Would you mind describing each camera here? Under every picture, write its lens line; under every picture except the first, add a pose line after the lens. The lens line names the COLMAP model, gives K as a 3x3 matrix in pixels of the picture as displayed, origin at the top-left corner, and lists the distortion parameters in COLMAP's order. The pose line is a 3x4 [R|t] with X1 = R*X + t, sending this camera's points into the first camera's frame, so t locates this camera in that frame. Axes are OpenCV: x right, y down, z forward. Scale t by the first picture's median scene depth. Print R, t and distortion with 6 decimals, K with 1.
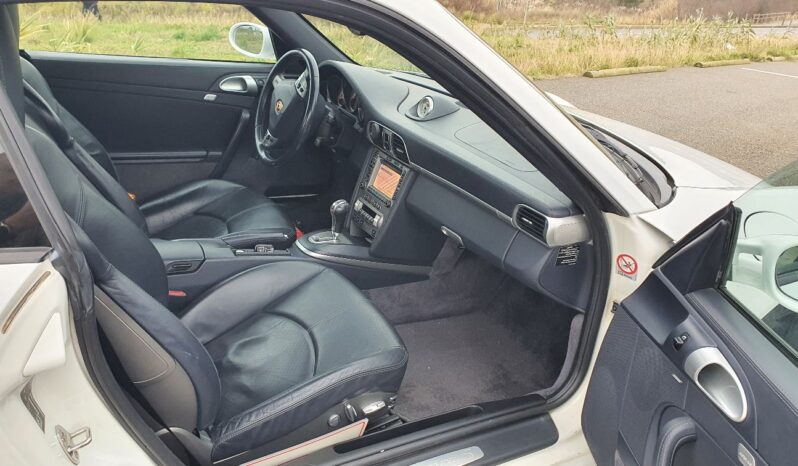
lens RADIAL K [[649.3, 0, 384.8], [0, 649.3, 230.5], [0, 0, 1]] dist [0.028632, 0.003779]
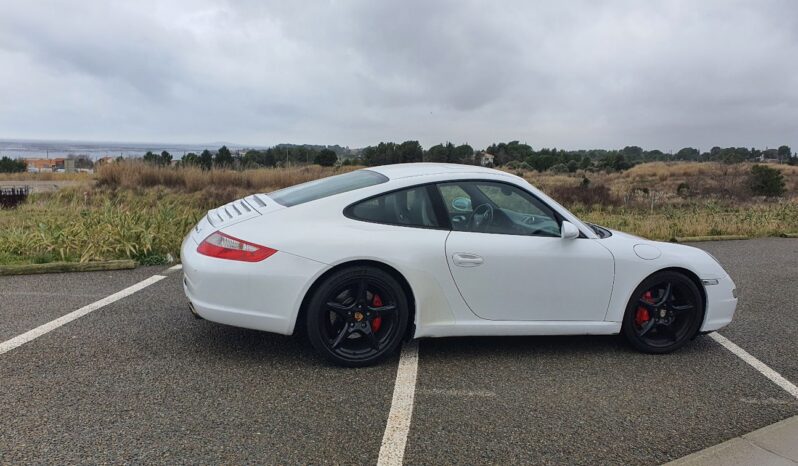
lens RADIAL K [[631.1, 0, 399.8], [0, 631.1, 257.8], [0, 0, 1]] dist [0.141951, -0.231387]
pose [[0.983080, -0.014103, -0.182634, 0.001095], [-0.031219, 0.969545, -0.242916, 0.604668], [0.180497, 0.244507, 0.952700, -1.555773]]
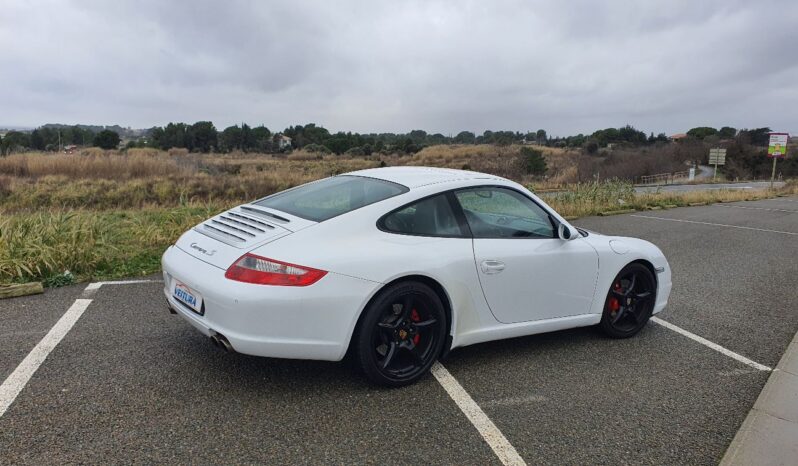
lens RADIAL K [[631.1, 0, 399.8], [0, 631.1, 257.8], [0, 0, 1]] dist [0.141951, -0.231387]
pose [[0.990153, -0.068078, 0.122325, -0.700366], [0.092594, 0.973839, -0.207519, 0.480580], [-0.104997, 0.216802, 0.970553, -1.544850]]
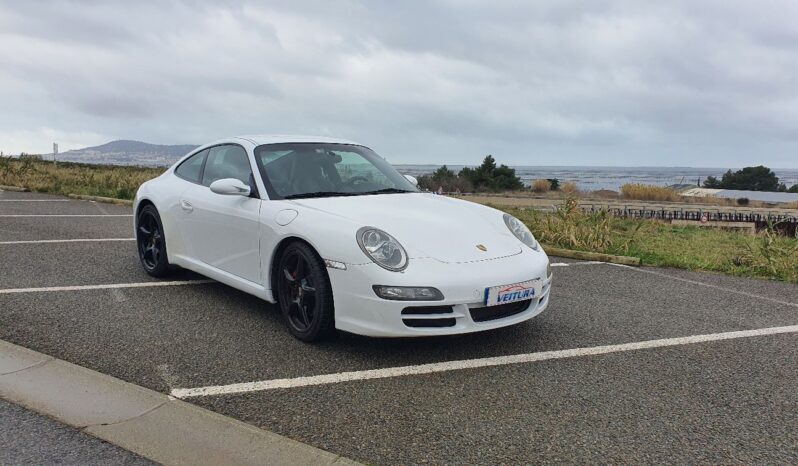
lens RADIAL K [[652.6, 0, 399.9], [0, 652.6, 202.9], [0, 0, 1]] dist [0.010346, 0.007706]
pose [[0.230857, -0.011202, -0.972923, 2.565661], [-0.379426, 0.919734, -0.100620, 0.038865], [0.895958, 0.392382, 0.208077, 0.621554]]
